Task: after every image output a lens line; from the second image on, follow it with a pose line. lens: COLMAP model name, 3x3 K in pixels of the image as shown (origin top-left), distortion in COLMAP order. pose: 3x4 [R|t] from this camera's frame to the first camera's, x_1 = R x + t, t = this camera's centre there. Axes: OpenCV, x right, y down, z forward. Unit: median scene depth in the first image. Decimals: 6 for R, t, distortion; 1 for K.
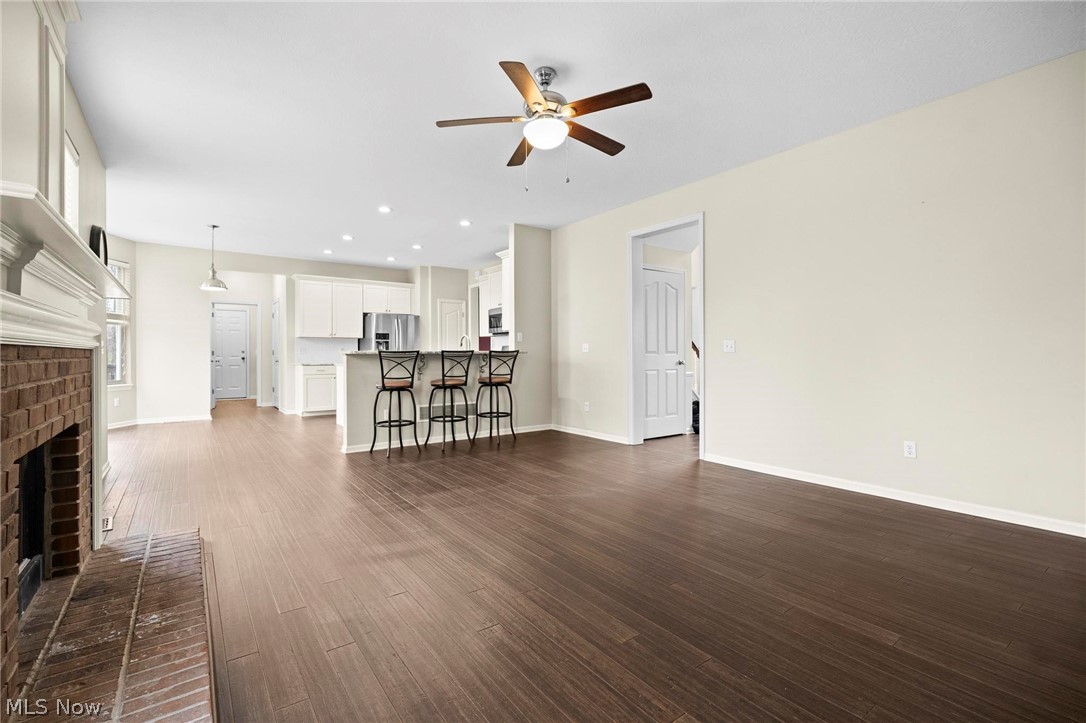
lens RADIAL K [[492.5, 0, 542.6], [0, 492.5, 354.9], [0, 0, 1]] dist [0.004530, -0.000266]
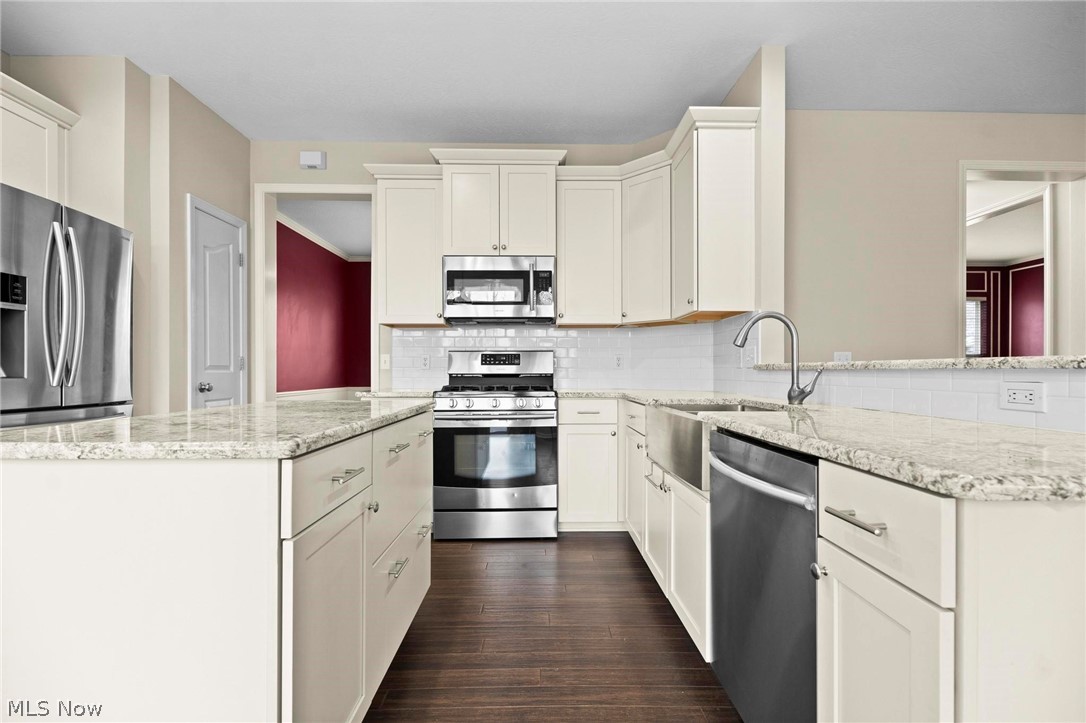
lens RADIAL K [[492.5, 0, 548.5], [0, 492.5, 370.0], [0, 0, 1]] dist [0.004530, -0.000266]
pose [[0.577506, 0.007642, 0.816351, -0.360614], [-0.004812, 0.999971, -0.005957, -0.000562], [-0.816372, -0.000488, 0.577526, 0.679160]]
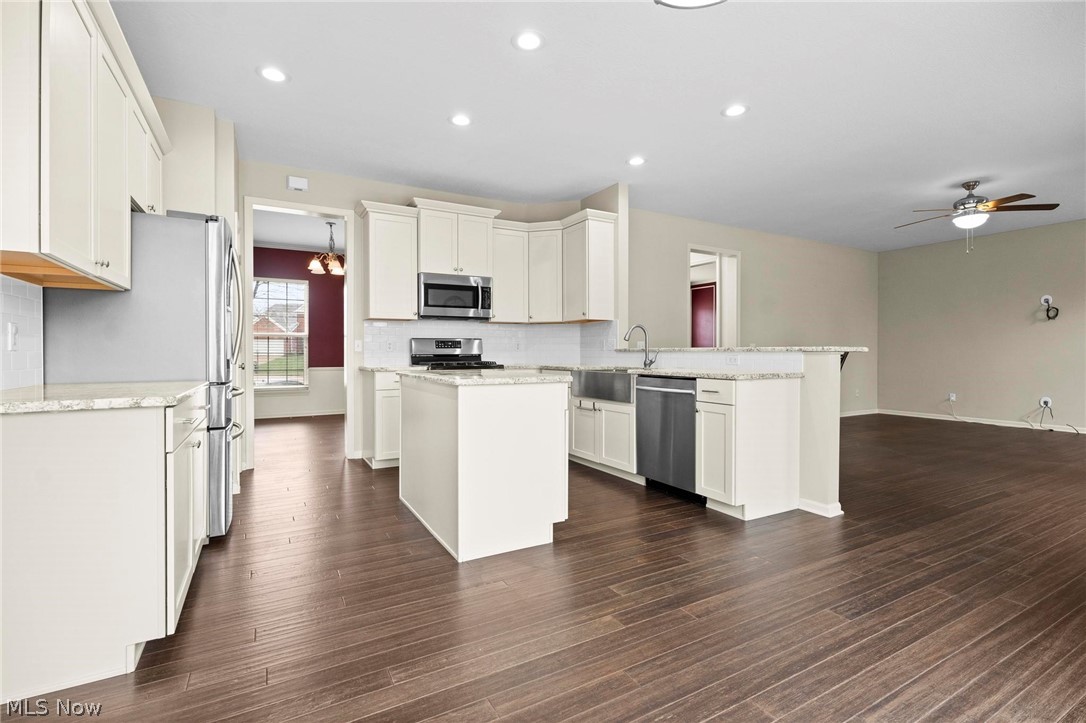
lens RADIAL K [[492.5, 0, 544.1], [0, 492.5, 355.9], [0, 0, 1]] dist [0.004530, -0.000266]
pose [[0.120347, -0.003414, 0.992726, -0.620102], [0.000234, 0.999994, 0.003411, 0.000081], [-0.992732, -0.000178, 0.120348, 0.762833]]
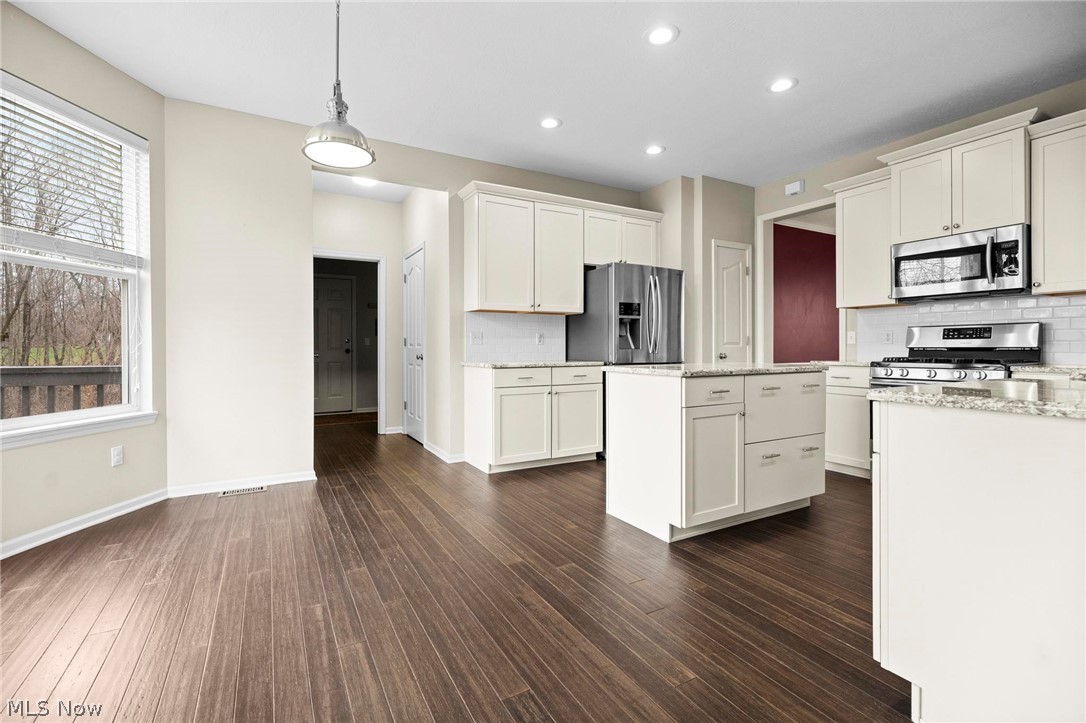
lens RADIAL K [[492.5, 0, 540.0], [0, 492.5, 346.9], [0, 0, 1]] dist [0.004530, -0.000266]
pose [[0.992329, 0.003090, -0.123590, -0.353616], [-0.002835, 0.999993, 0.002238, -0.000080], [0.123597, -0.001871, 0.992331, 0.492461]]
